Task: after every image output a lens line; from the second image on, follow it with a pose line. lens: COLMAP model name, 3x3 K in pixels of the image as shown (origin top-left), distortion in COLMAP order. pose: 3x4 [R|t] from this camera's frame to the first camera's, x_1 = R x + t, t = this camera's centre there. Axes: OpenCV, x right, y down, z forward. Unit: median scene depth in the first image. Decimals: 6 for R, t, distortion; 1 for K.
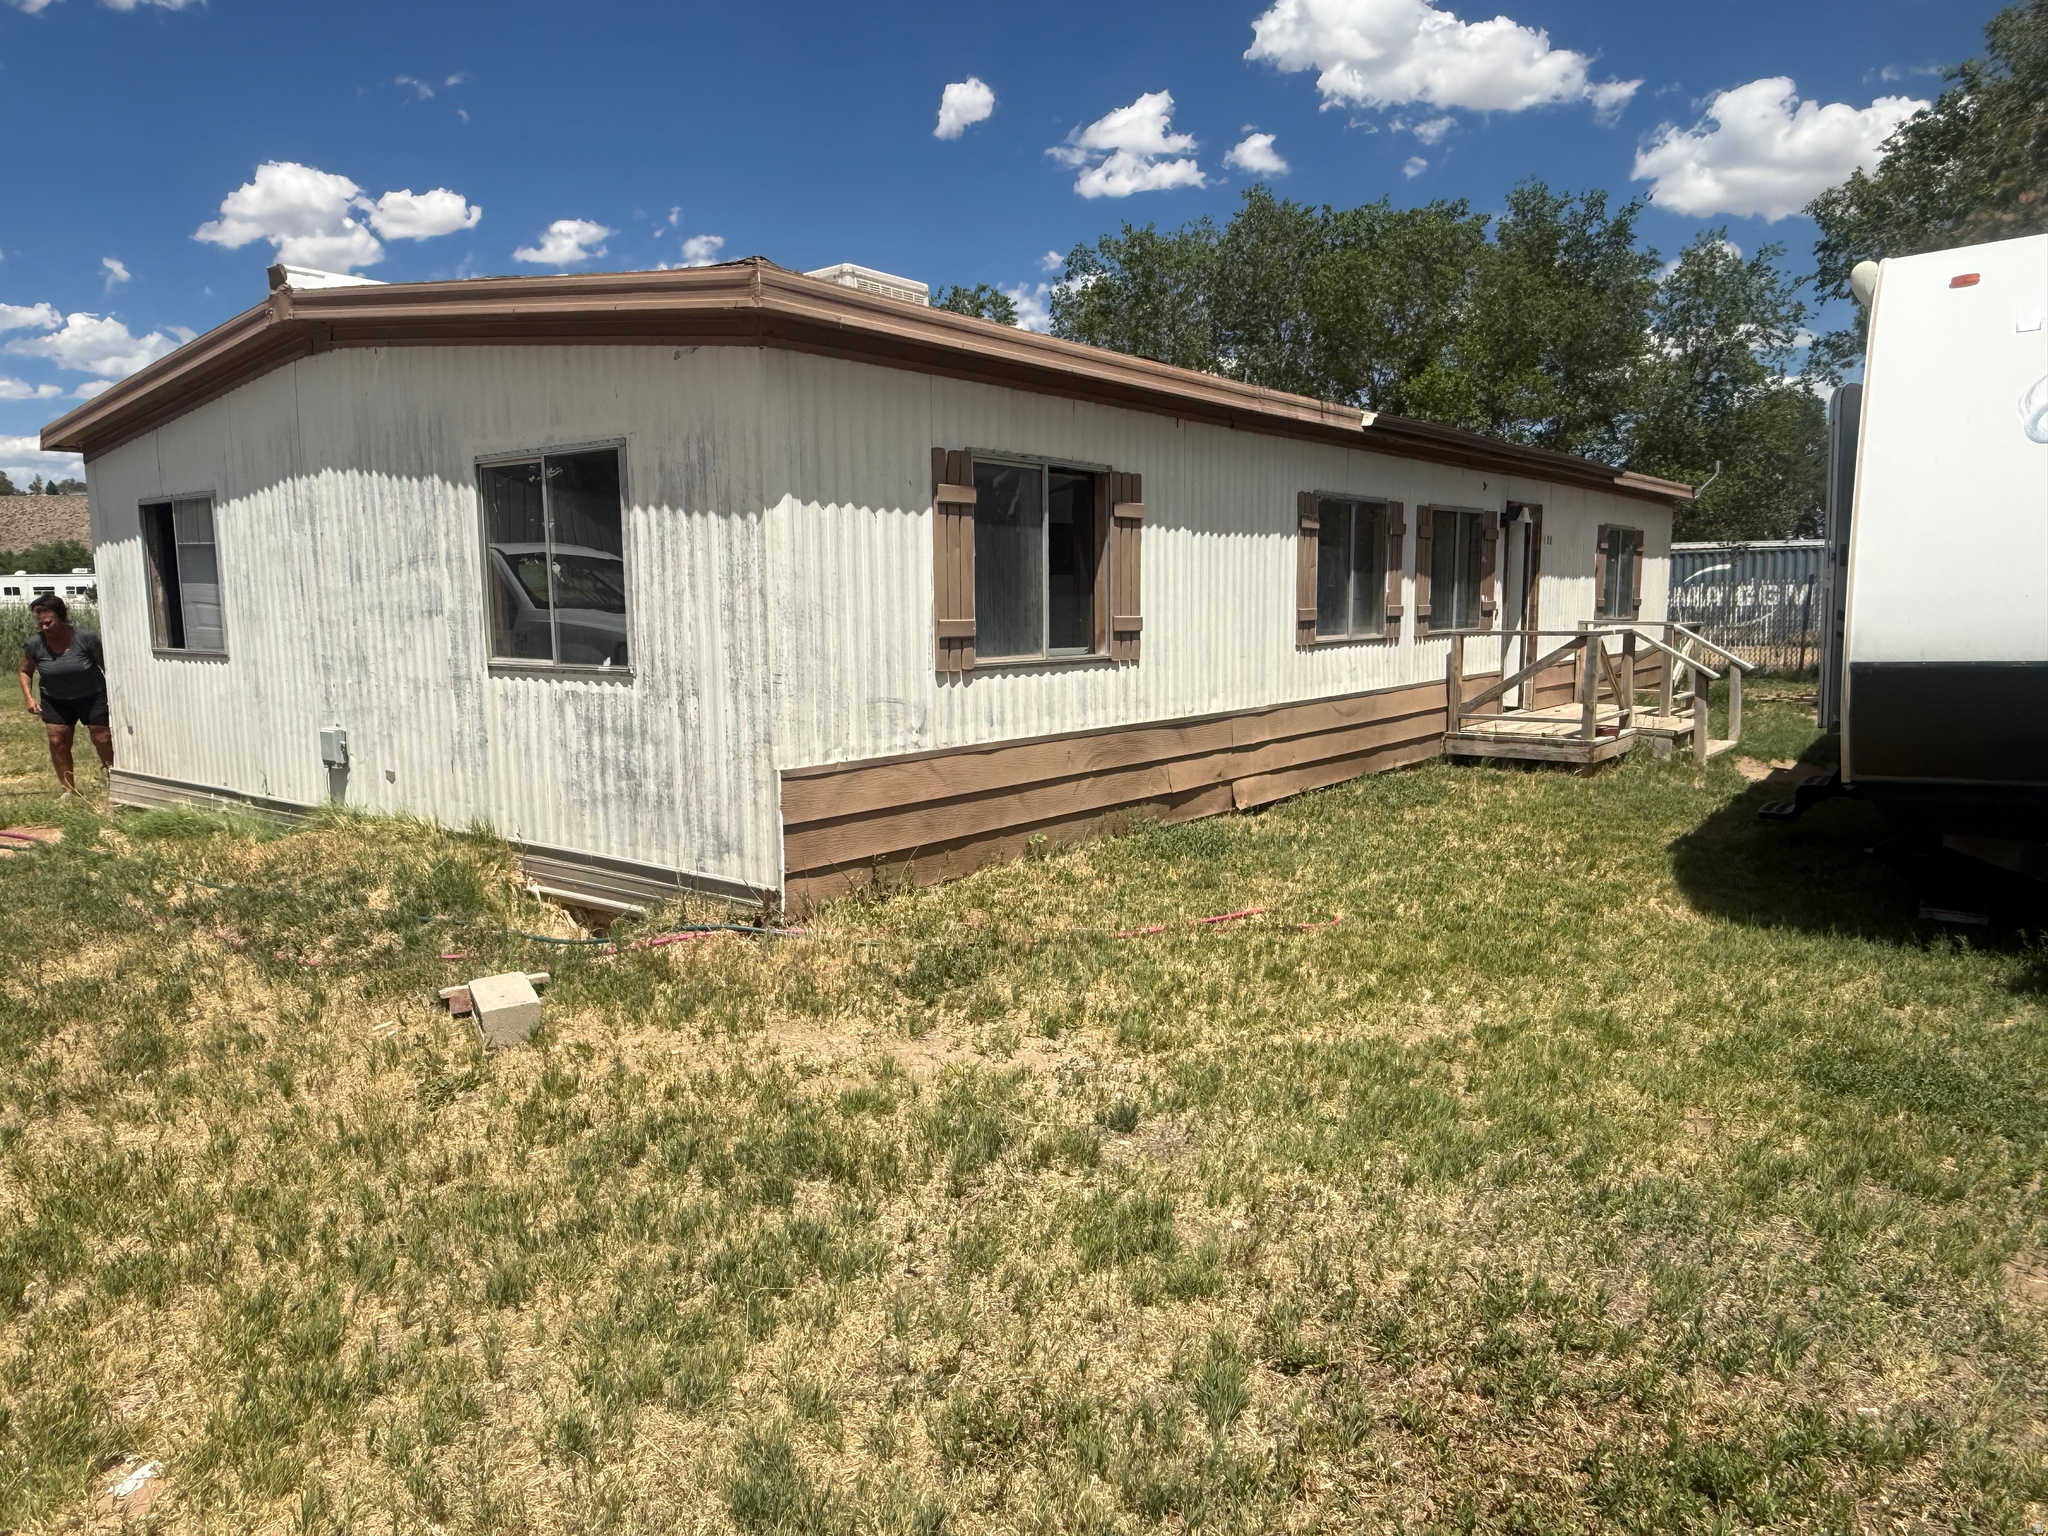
lens RADIAL K [[1417.1, 0, 1024.2], [0, 1417.1, 780.5], [0, 0, 1]] dist [-0.002001, 0.006037]
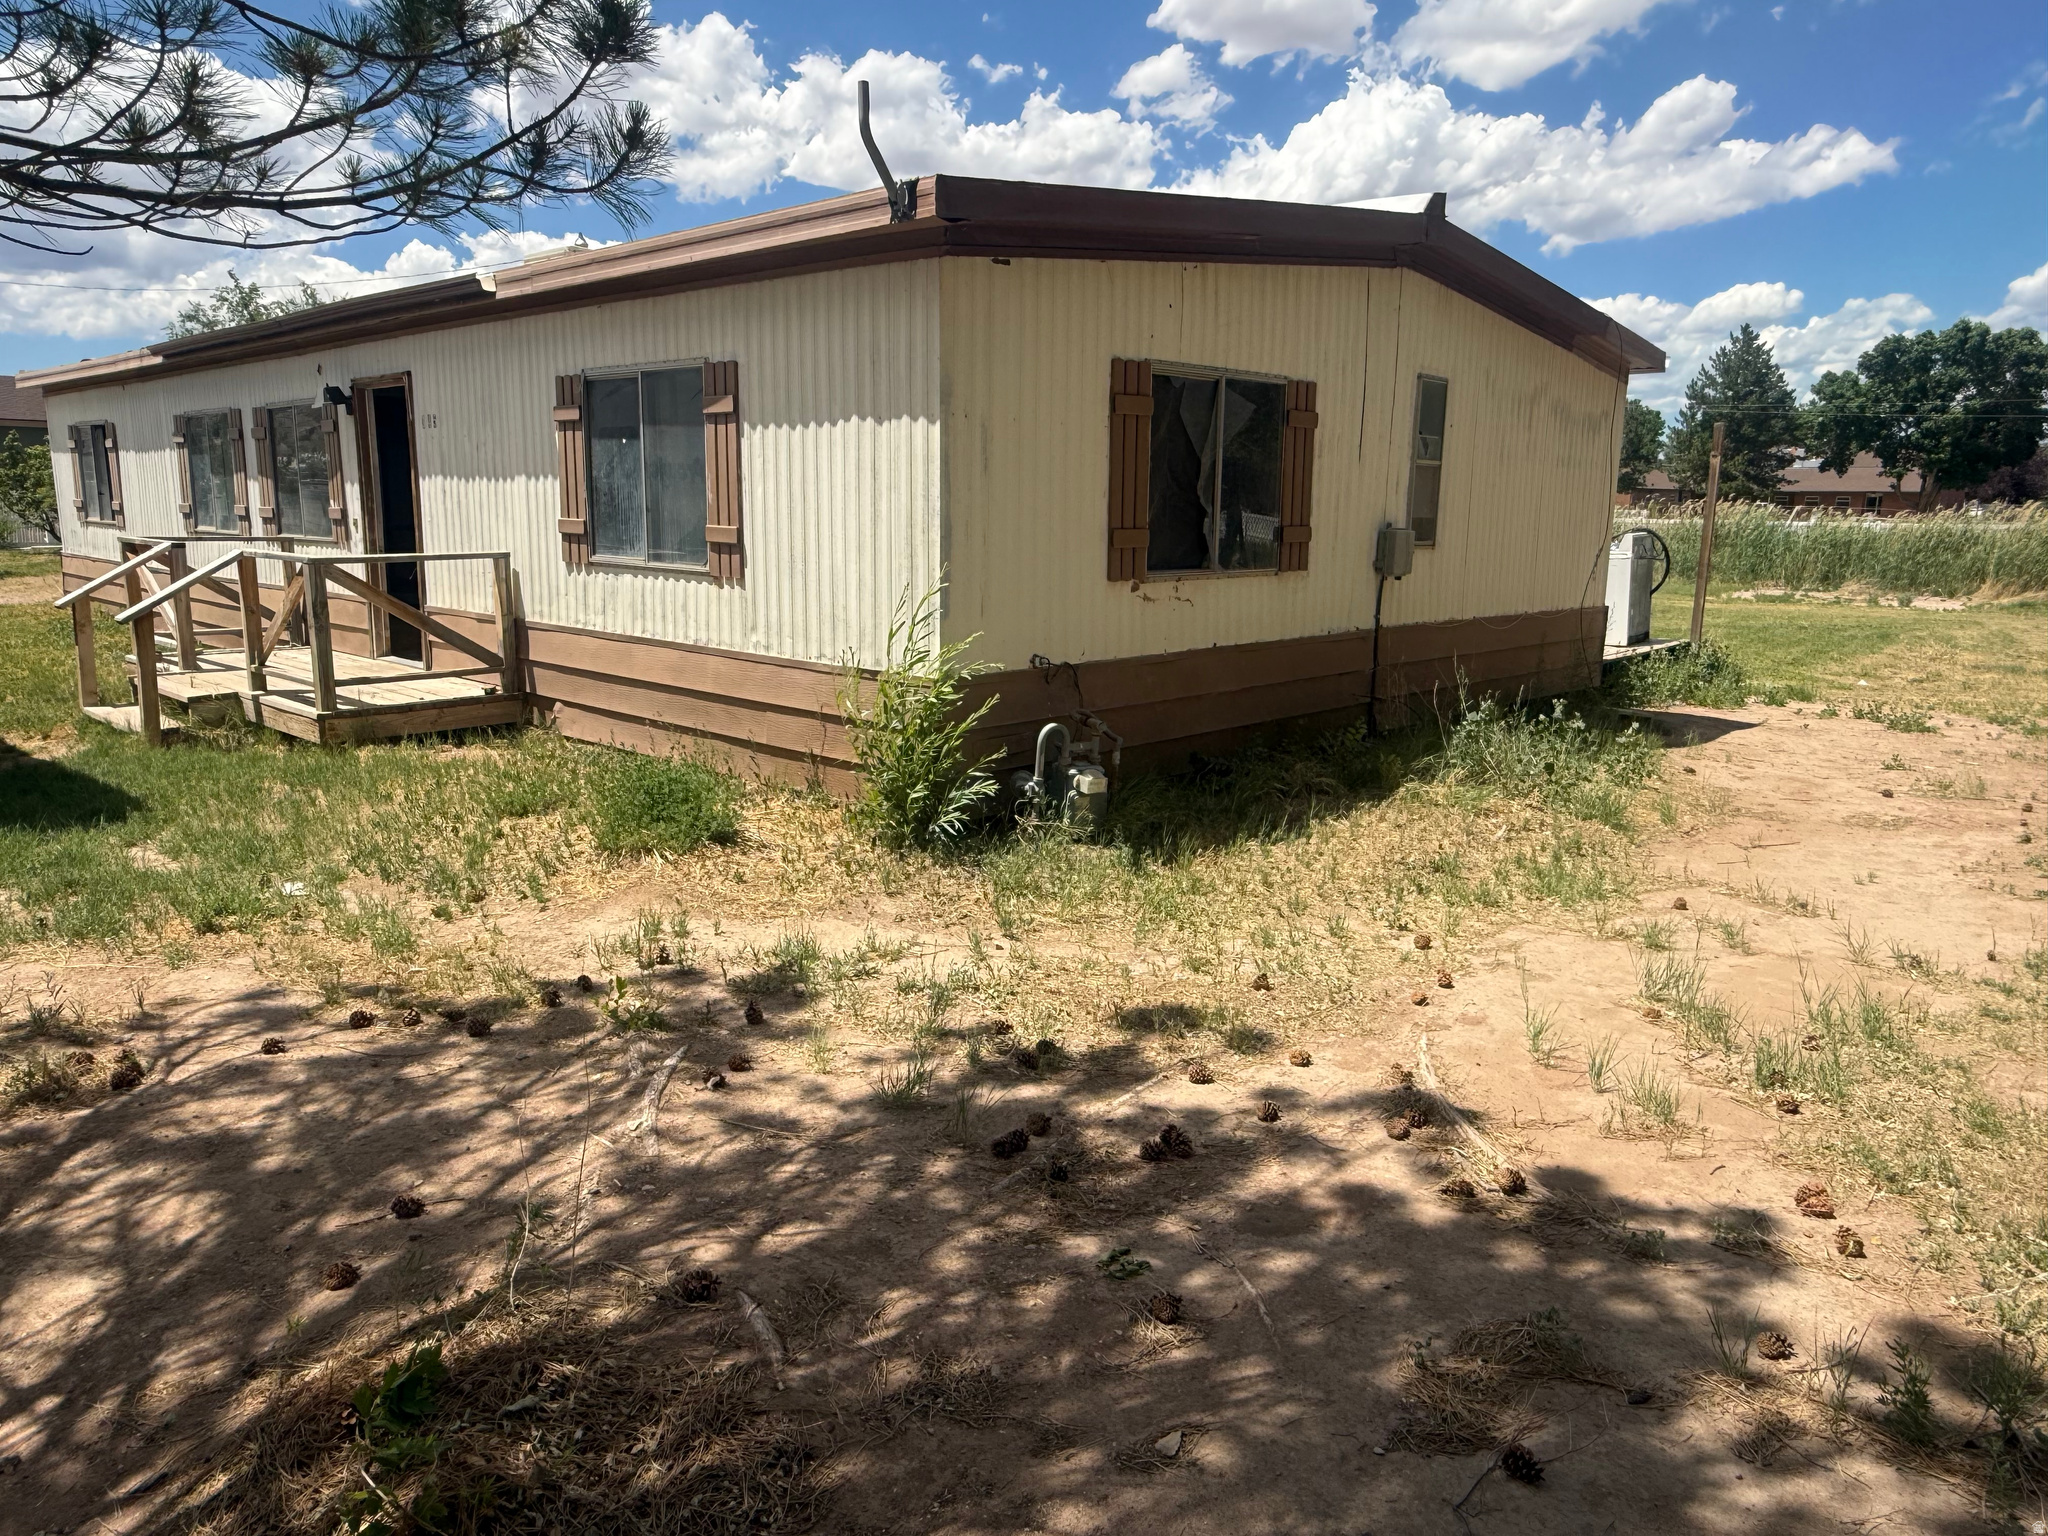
lens RADIAL K [[1417.1, 0, 1022.3], [0, 1417.1, 764.7], [0, 0, 1]] dist [-0.002001, 0.006037]
pose [[-0.085936, 0.189606, -0.978092, 0.828035], [-0.141088, 0.969515, 0.200339, -0.152558], [0.986260, 0.155214, -0.056565, 1.090624]]
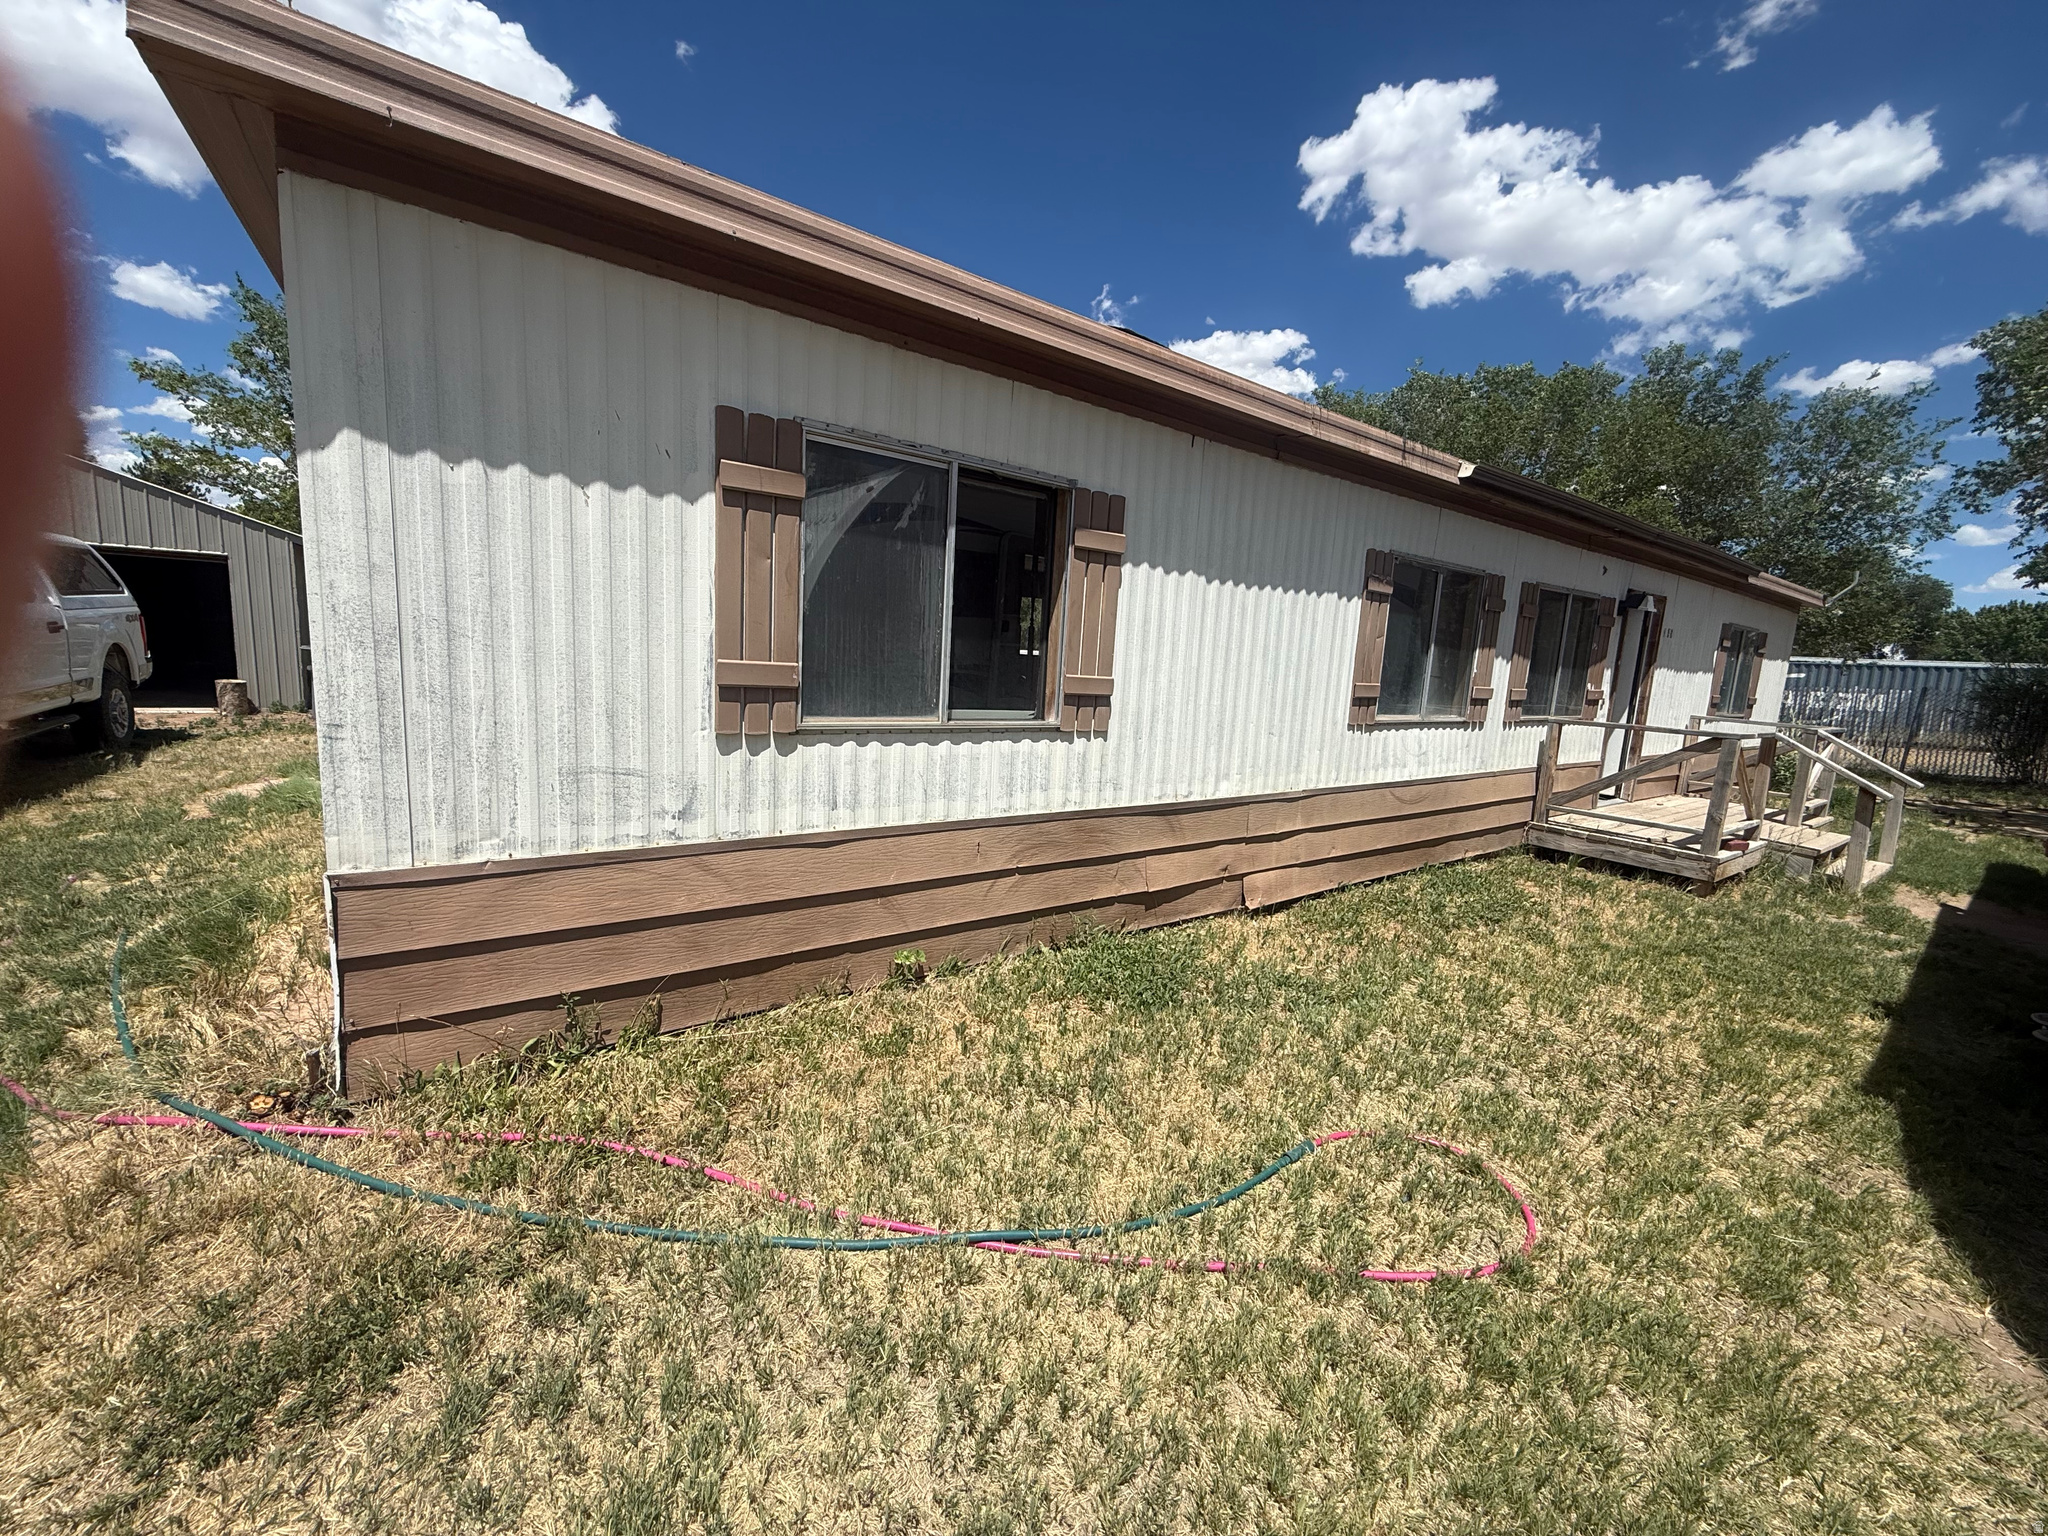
lens RADIAL K [[822.9, 0, 1023.7], [0, 822.9, 768.9], [0, 0, 1]] dist [0.002312, -0.000002]
pose [[0.959723, 0.100662, -0.262295, 0.141775], [-0.098954, 0.994896, 0.019749, -0.060400], [0.262944, 0.007001, 0.964786, 0.474031]]
